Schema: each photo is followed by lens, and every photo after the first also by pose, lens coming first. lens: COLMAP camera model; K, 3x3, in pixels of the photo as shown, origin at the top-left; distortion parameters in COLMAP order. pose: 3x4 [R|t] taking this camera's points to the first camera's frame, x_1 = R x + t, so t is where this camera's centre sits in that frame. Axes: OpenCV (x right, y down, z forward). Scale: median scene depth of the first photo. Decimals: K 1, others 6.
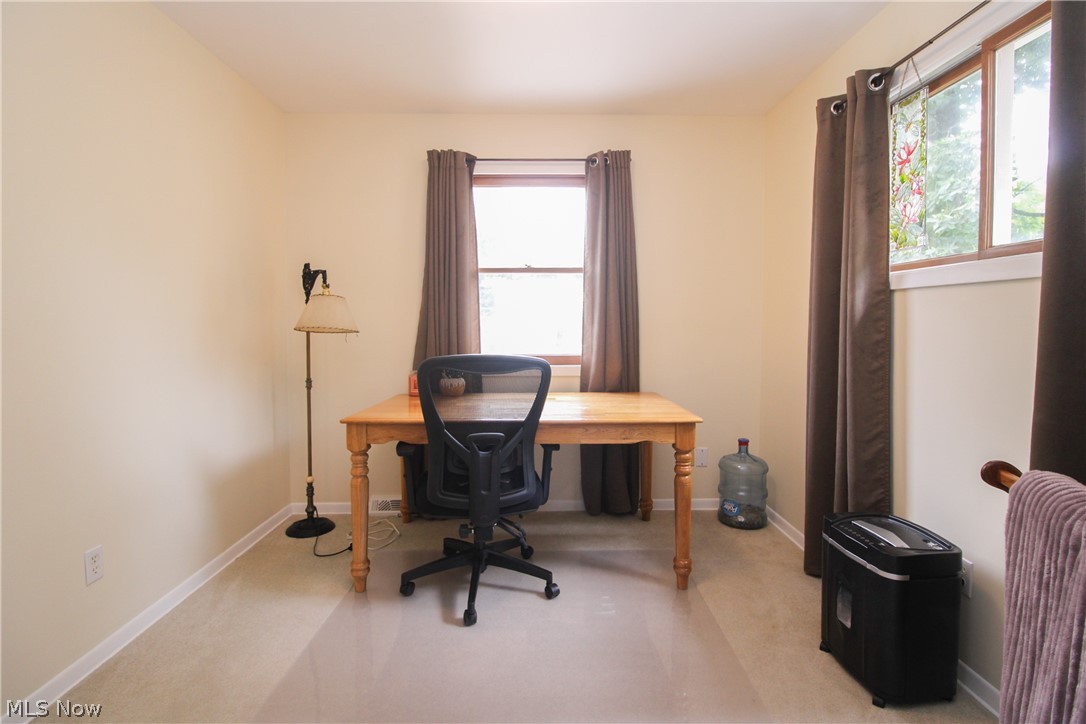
lens RADIAL K [[509.5, 0, 548.5], [0, 509.5, 343.6], [0, 0, 1]] dist [0.000299, -0.013803]
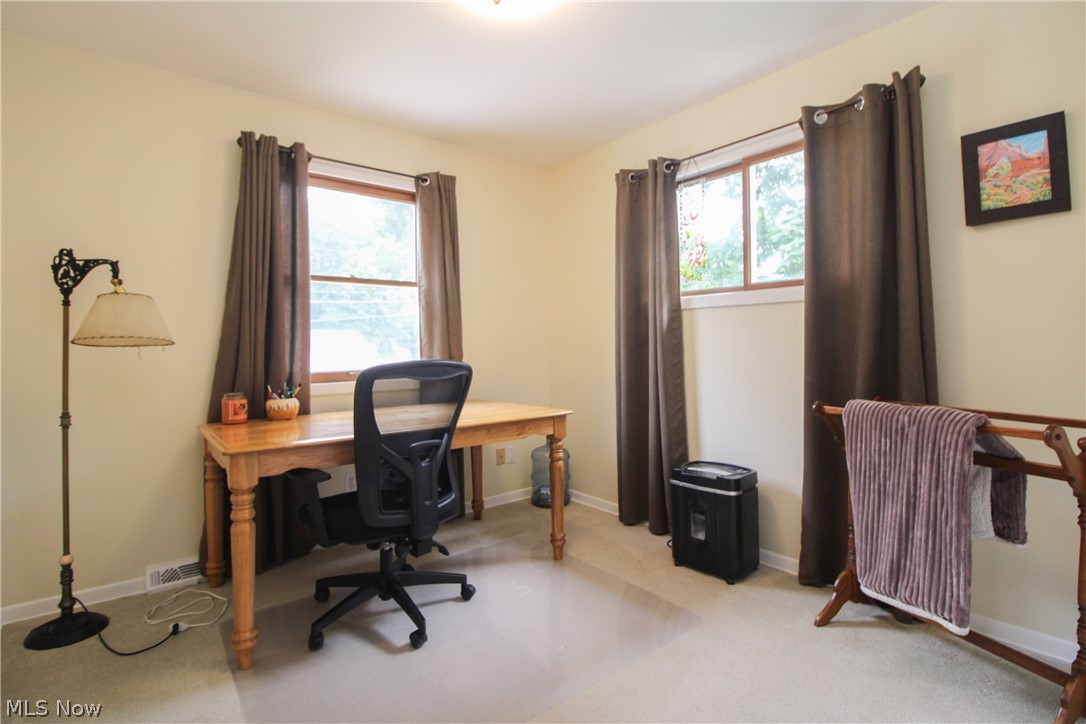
lens RADIAL K [[499.2, 0, 541.6], [0, 499.2, 345.1], [0, 0, 1]] dist [-0.000852, -0.013275]
pose [[0.798742, -0.007999, 0.601621, -0.463160], [0.037002, 0.998672, -0.035848, 0.031357], [-0.600535, 0.050894, 0.797977, 0.086310]]
